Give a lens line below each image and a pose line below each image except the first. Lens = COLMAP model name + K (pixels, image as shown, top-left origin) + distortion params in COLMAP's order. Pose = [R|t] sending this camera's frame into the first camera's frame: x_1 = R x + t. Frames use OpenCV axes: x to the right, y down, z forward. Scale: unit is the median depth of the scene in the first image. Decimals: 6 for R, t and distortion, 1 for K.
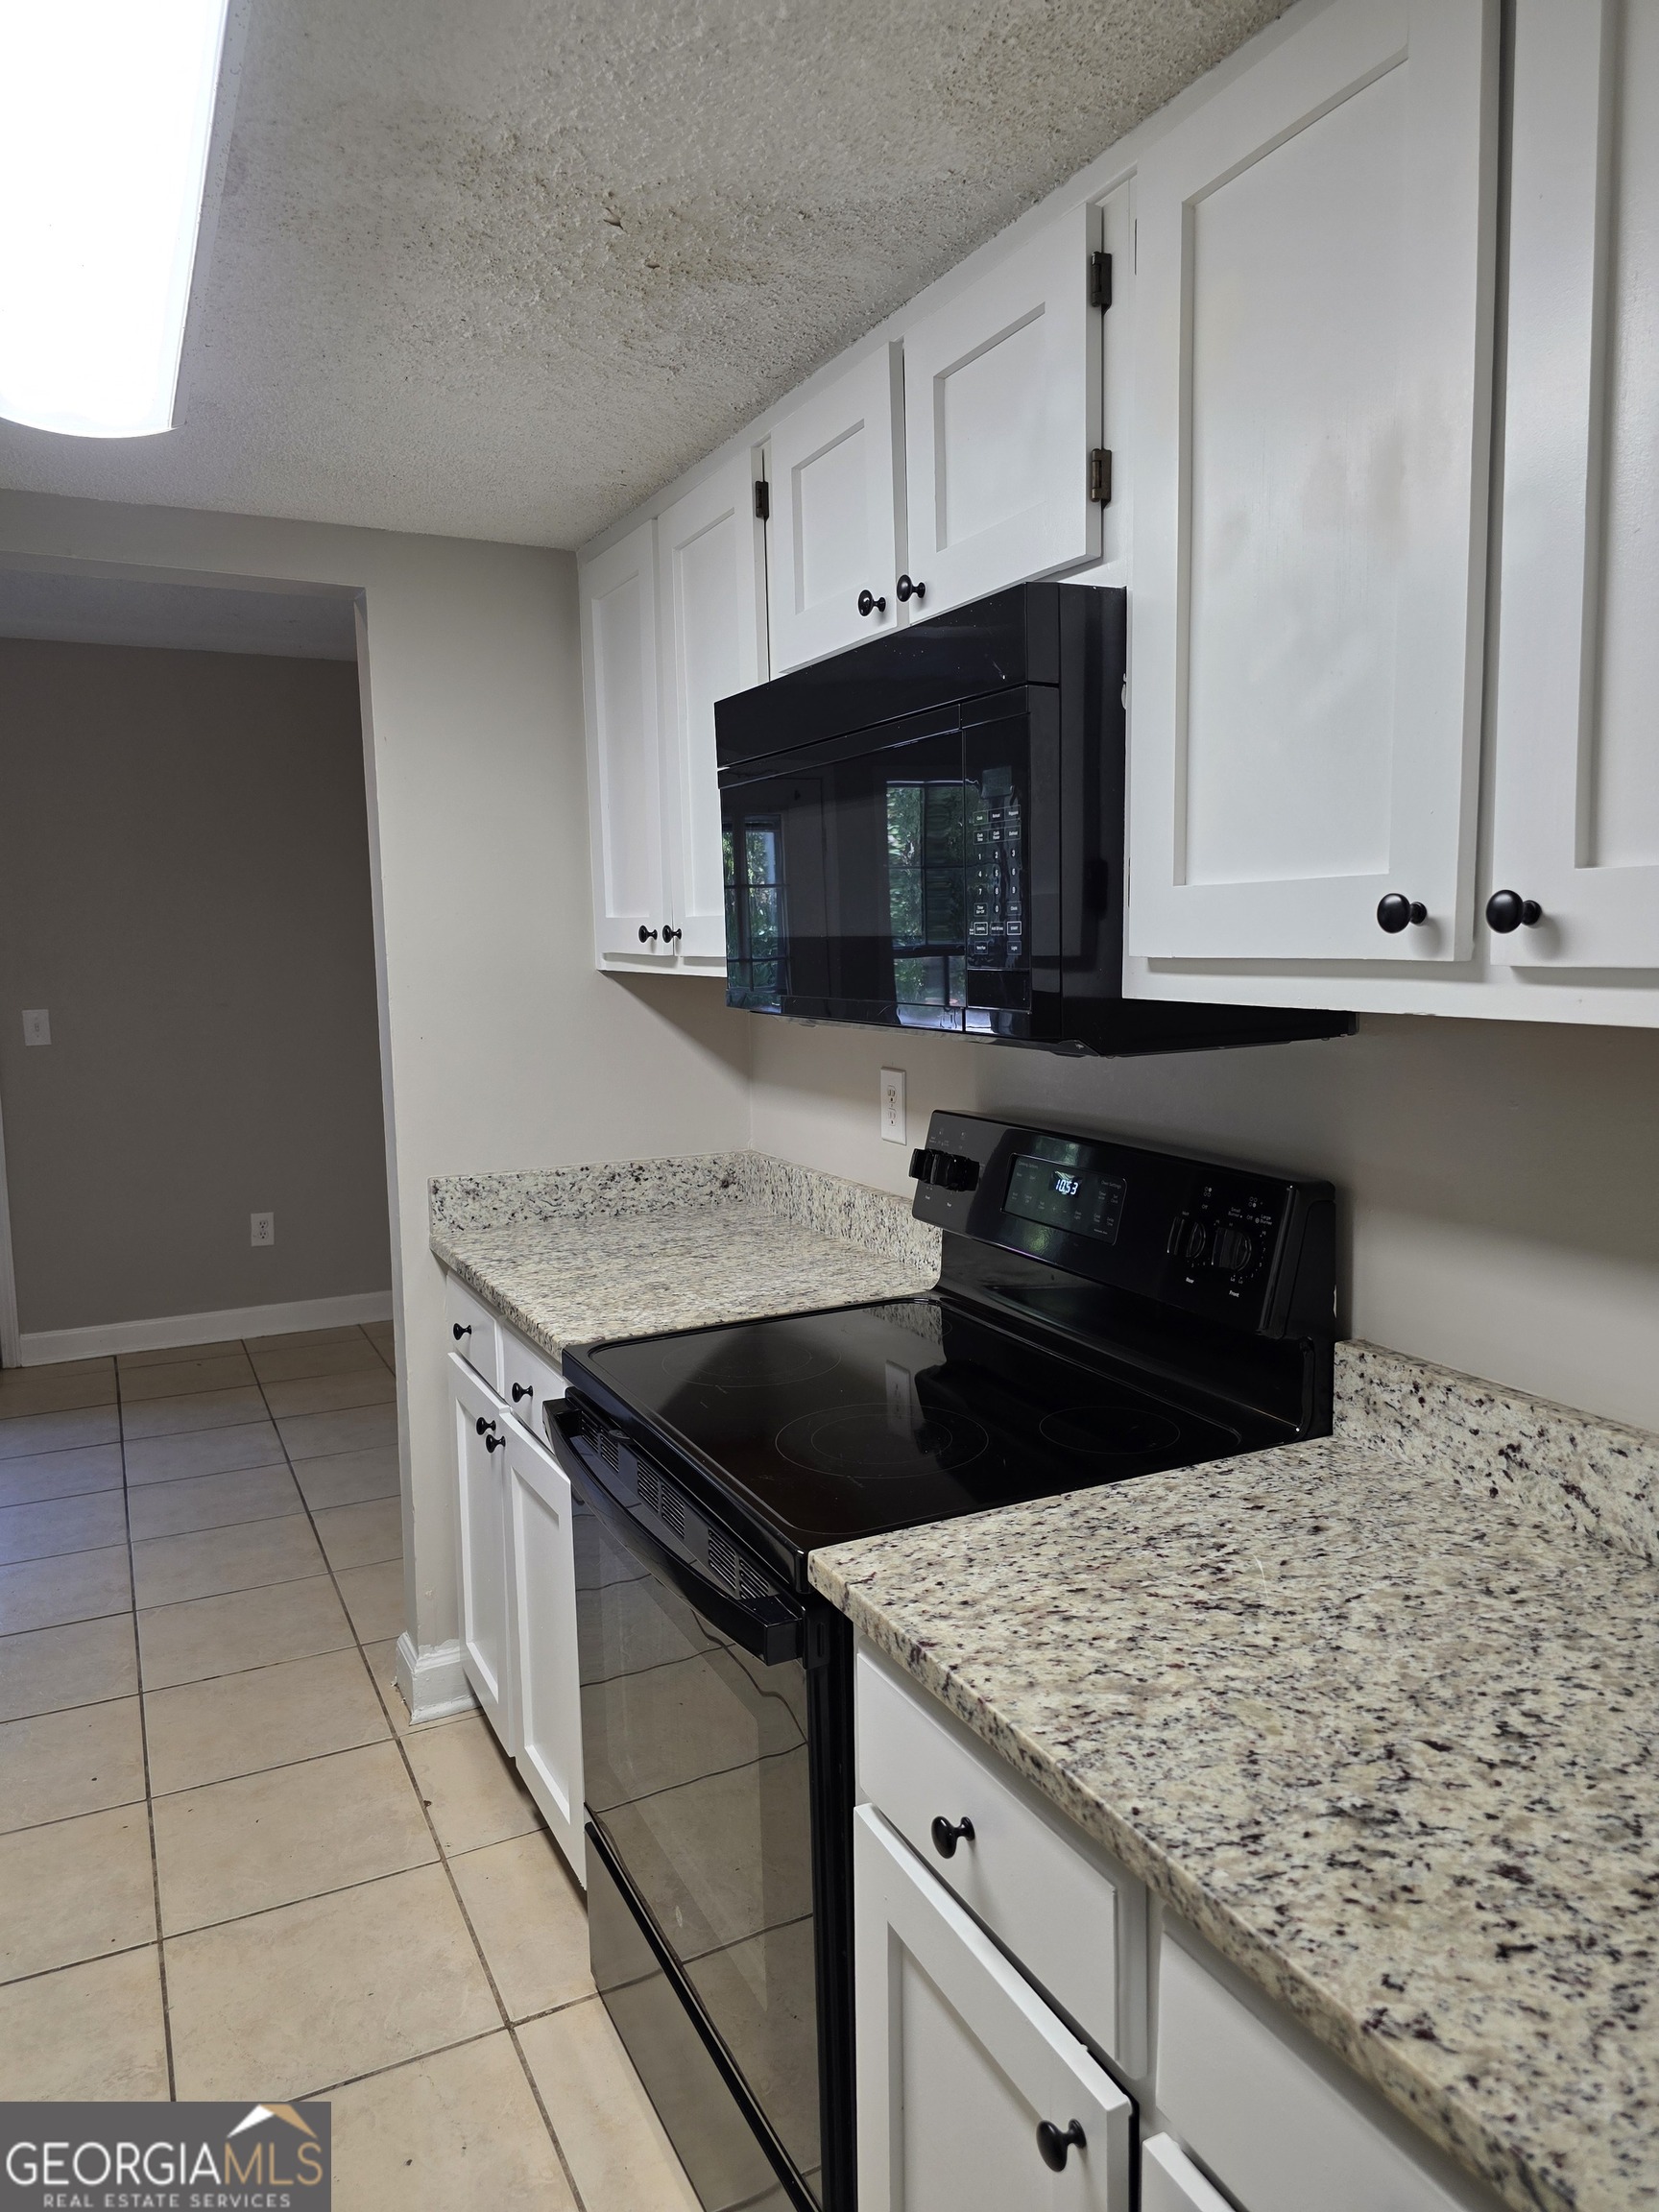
lens RADIAL K [[1490.6, 0, 843.7], [0, 1490.6, 1095.8], [0, 0, 1]] dist [0.046043, -0.037347]
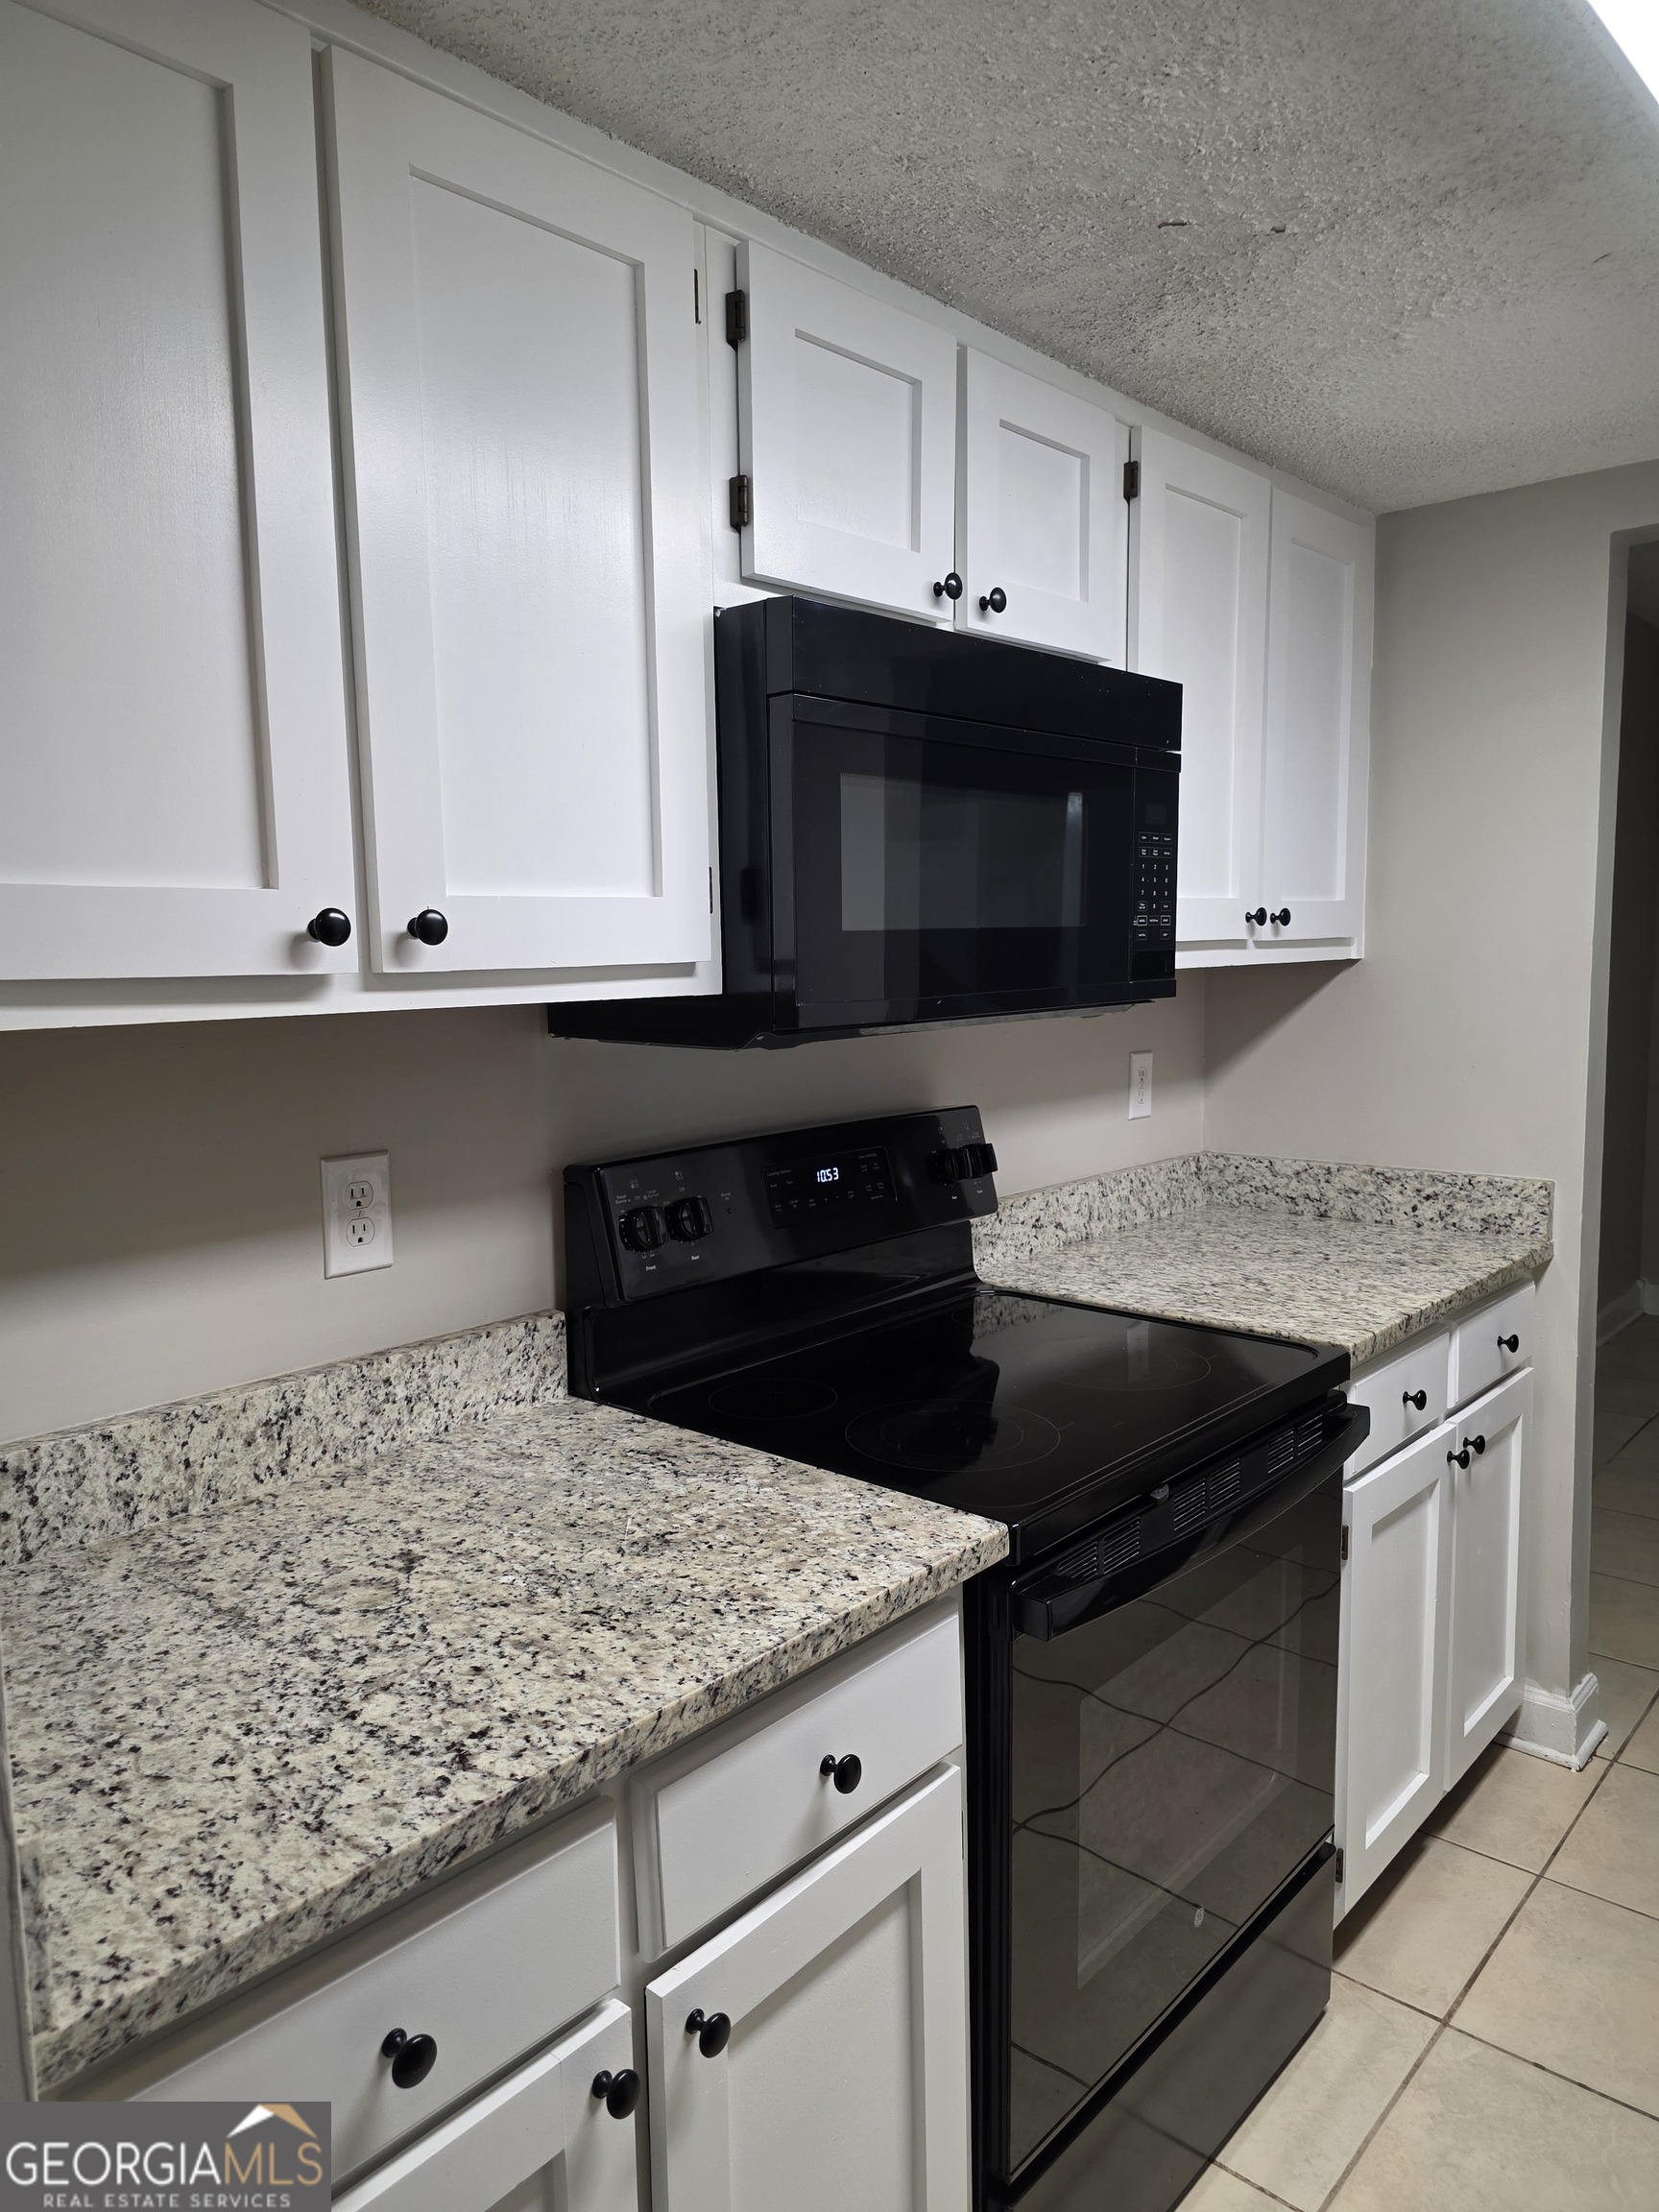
lens RADIAL K [[1490.6, 0, 830.6], [0, 1490.6, 1106.7], [0, 0, 1]] dist [0.046043, -0.037347]
pose [[-0.365246, -0.084370, 0.927080, -0.824702], [0.128934, 0.981701, 0.140138, -0.134164], [-0.921939, 0.170717, -0.347684, 1.366027]]
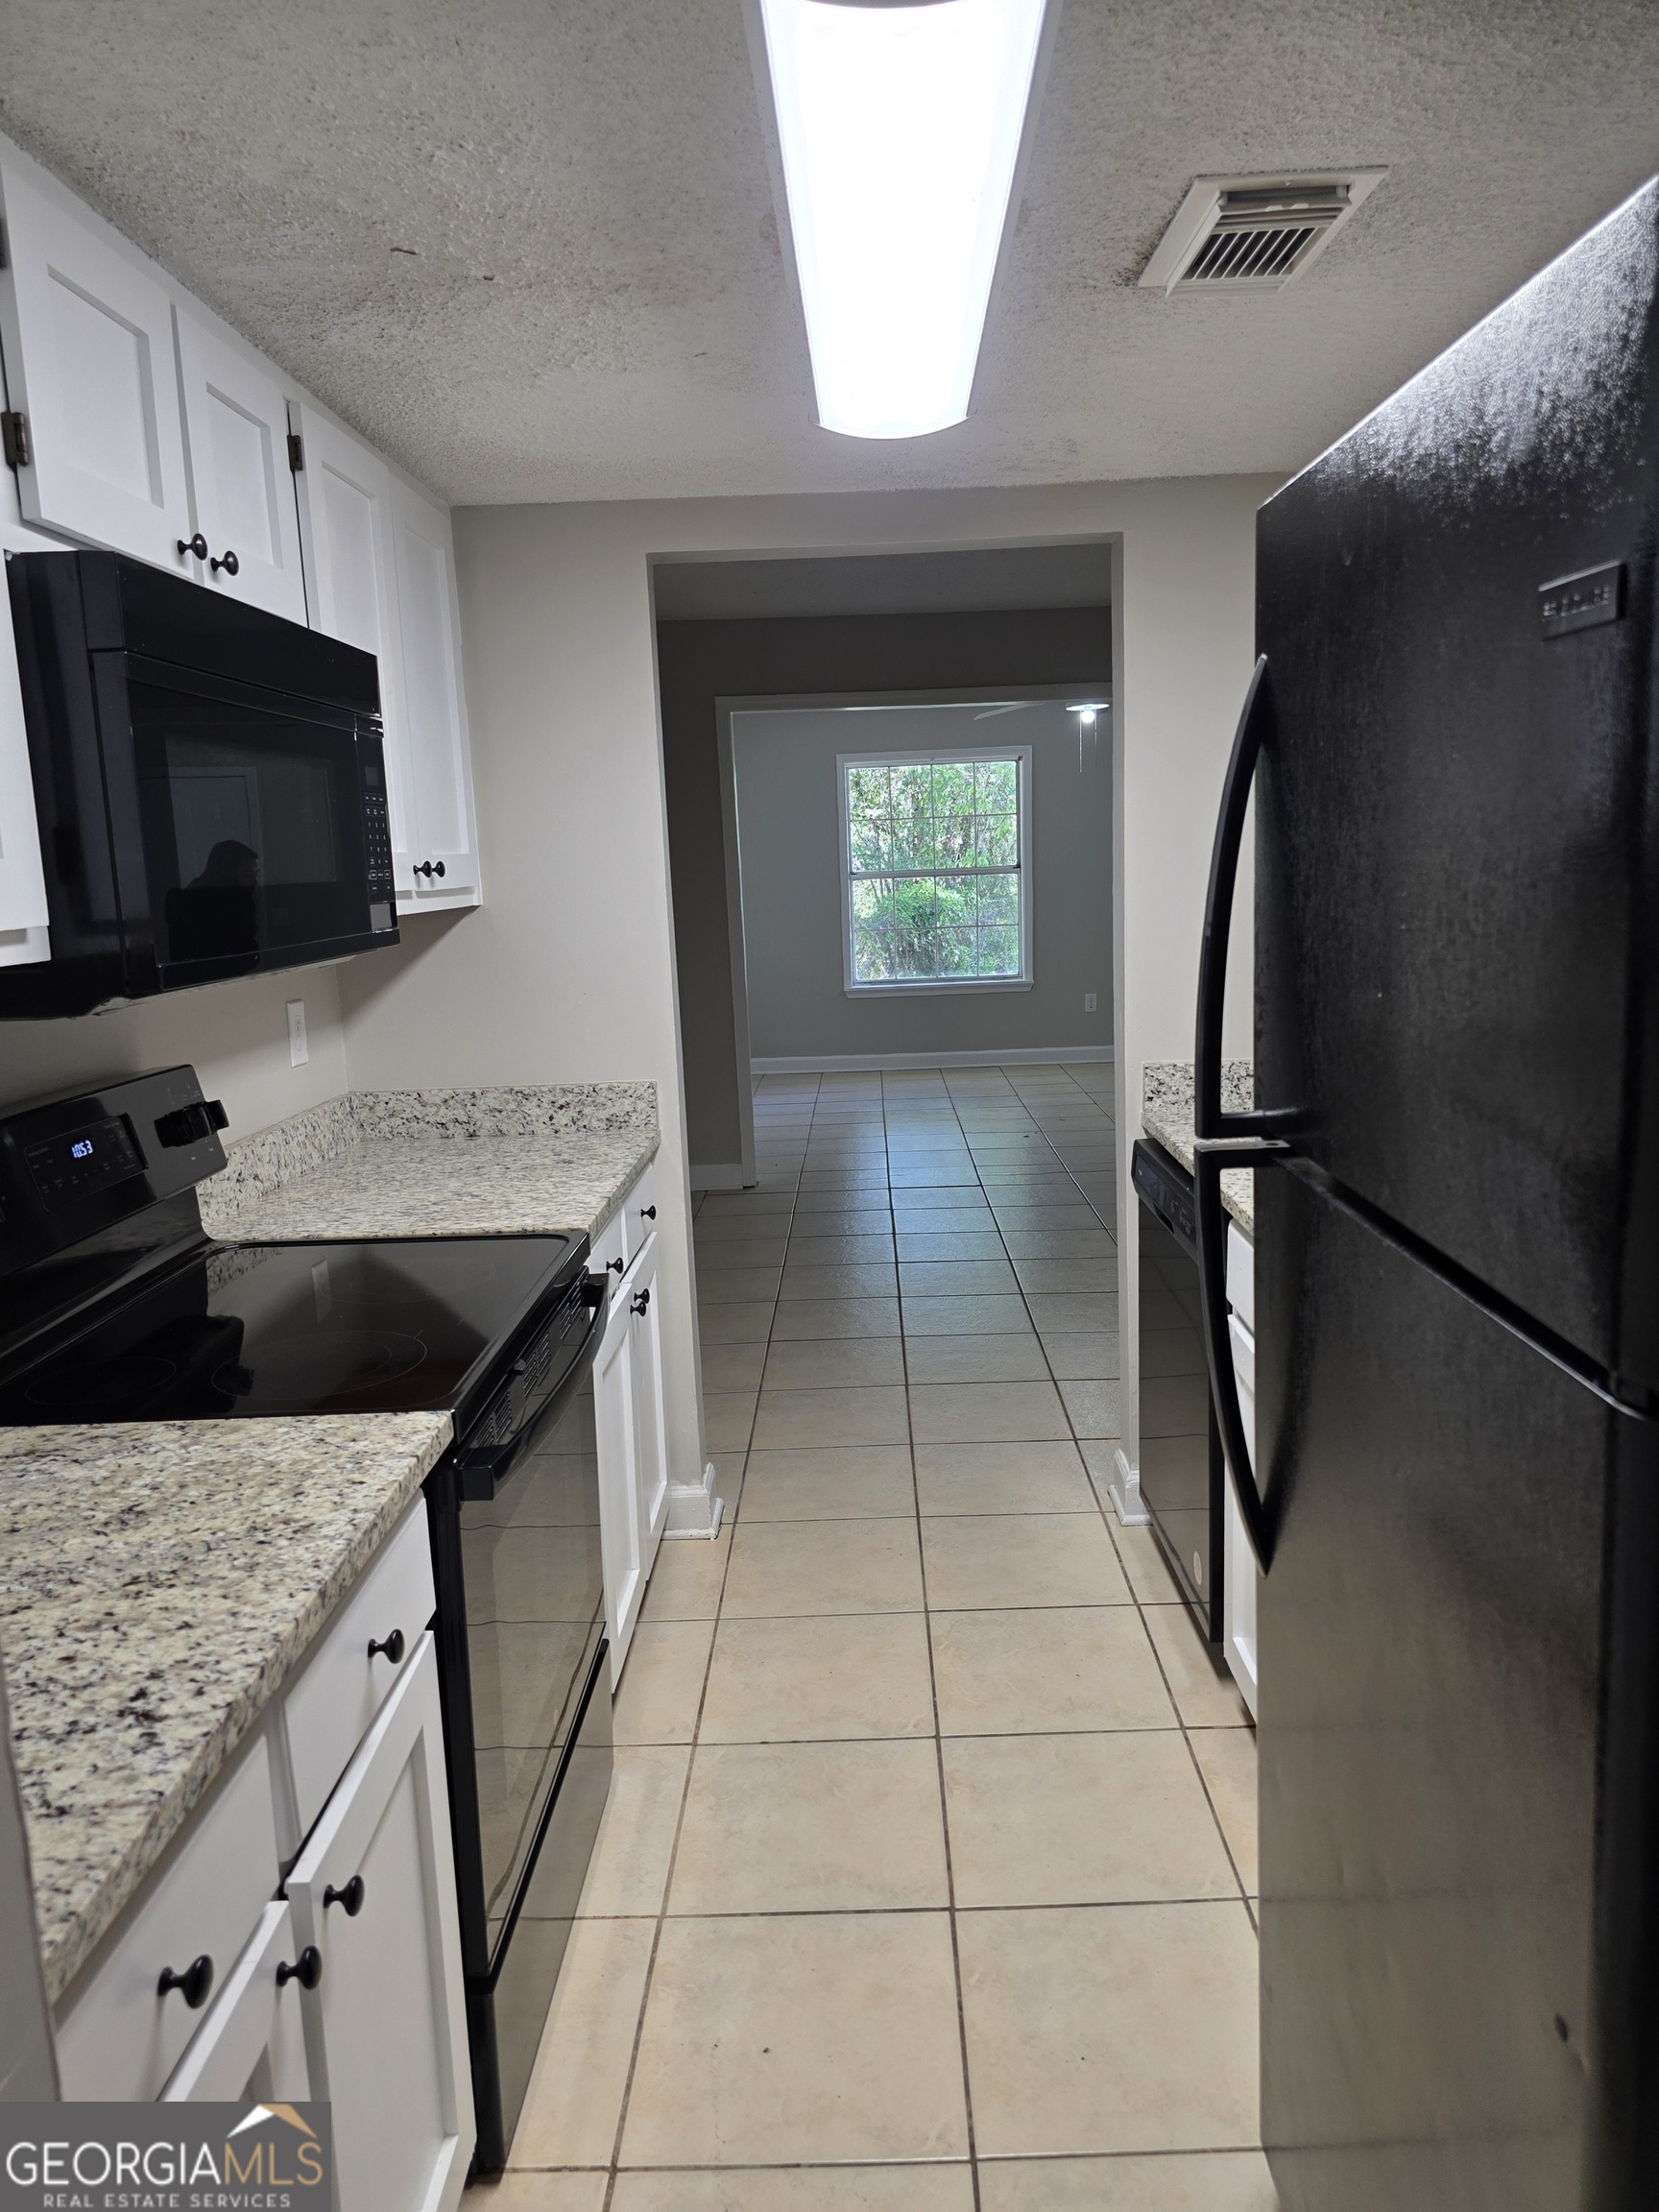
lens RADIAL K [[1490.6, 0, 831.3], [0, 1490.6, 1107.9], [0, 0, 1]] dist [0.046043, -0.037347]
pose [[-0.881500, -0.031813, 0.471111, -0.771072], [0.104092, 0.960090, 0.259602, -0.176025], [-0.460567, 0.277878, -0.843008, 1.622820]]
